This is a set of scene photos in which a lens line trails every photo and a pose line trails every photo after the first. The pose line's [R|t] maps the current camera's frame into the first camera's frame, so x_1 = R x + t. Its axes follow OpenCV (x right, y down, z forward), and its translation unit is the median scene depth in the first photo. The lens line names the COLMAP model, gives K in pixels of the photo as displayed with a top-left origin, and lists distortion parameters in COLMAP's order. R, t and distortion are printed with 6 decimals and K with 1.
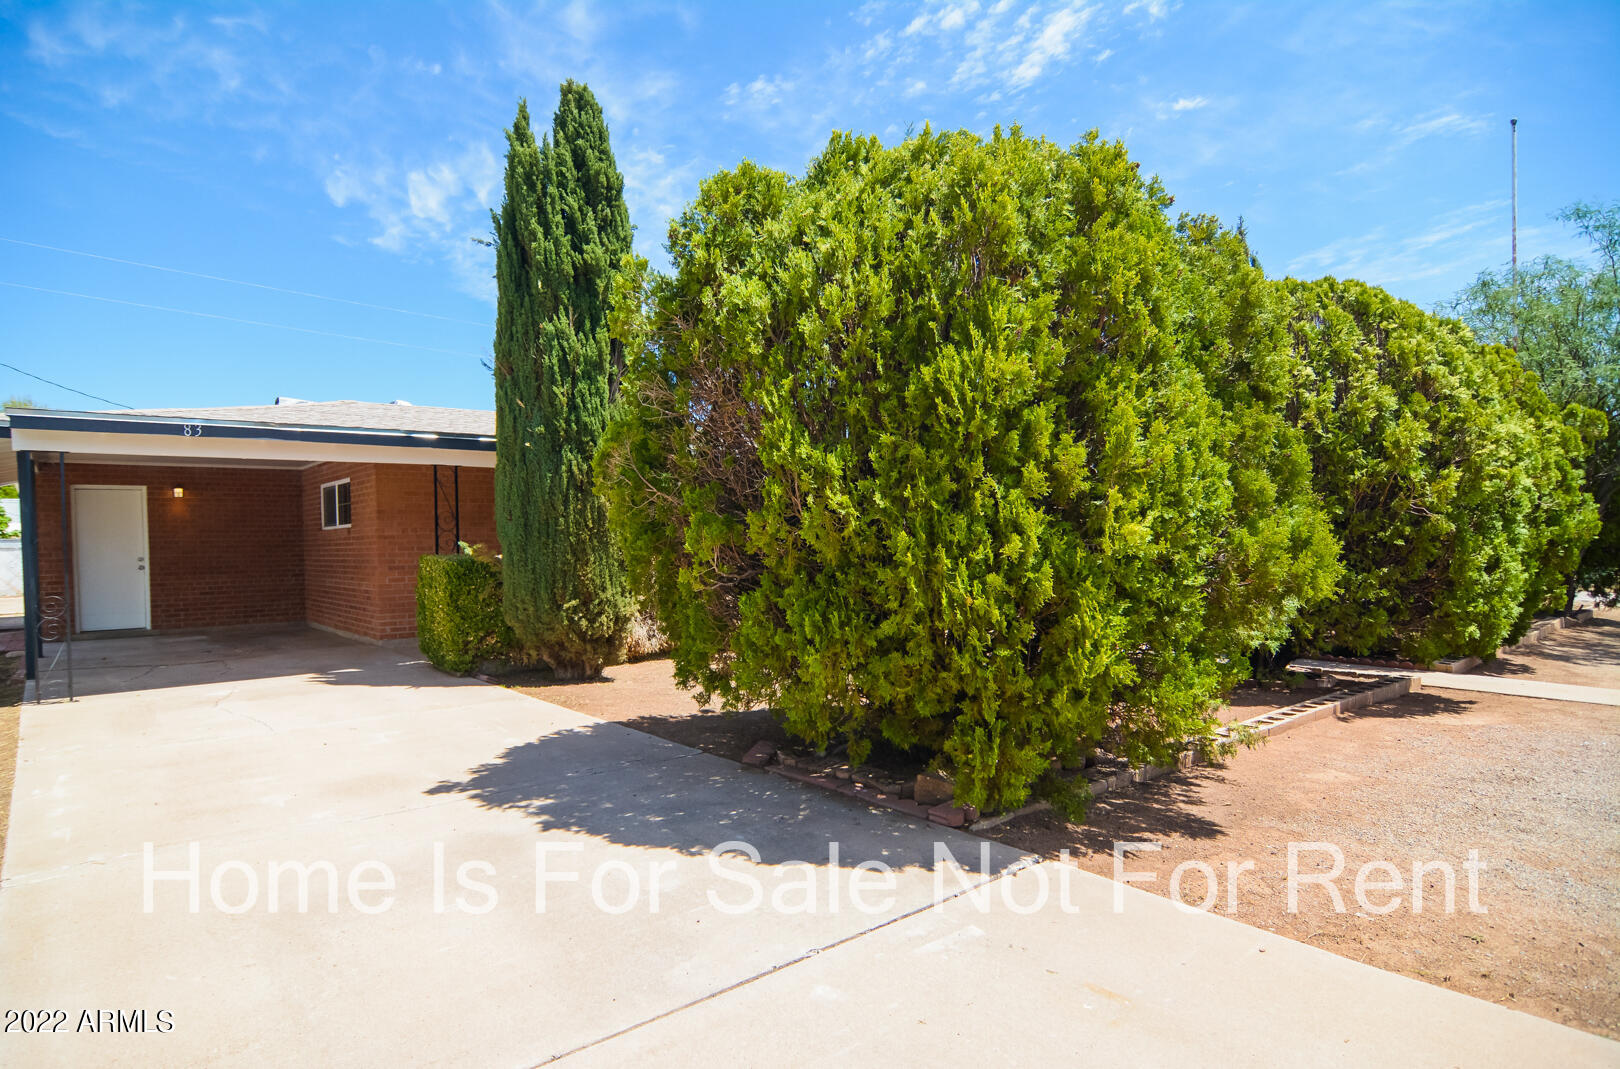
lens RADIAL K [[893.6, 0, 812.1], [0, 893.6, 543.2], [0, 0, 1]] dist [0.005502, 0.000268]
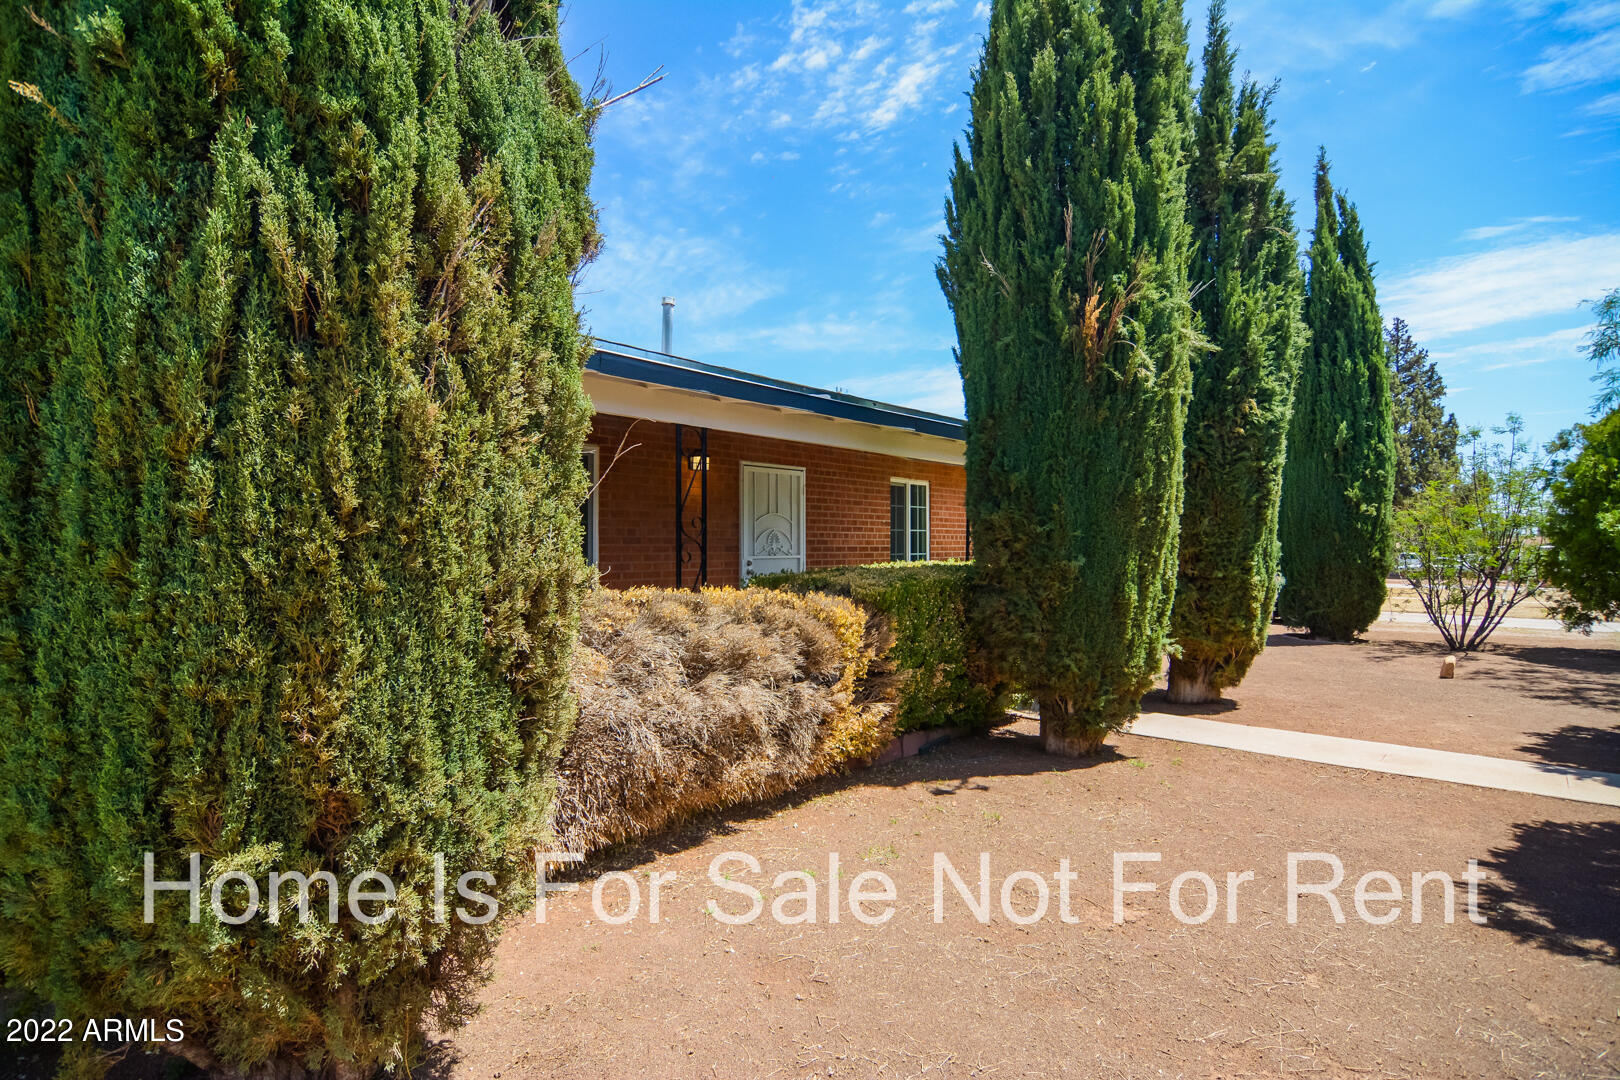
lens RADIAL K [[859.6, 0, 807.0], [0, 859.6, 531.4], [0, 0, 1]] dist [-0.000017, 0.001305]
pose [[0.987758, 0.019944, 0.154713, -0.163739], [-0.016374, 0.999570, -0.024310, -0.008589], [-0.155131, 0.021479, 0.987660, 0.748473]]
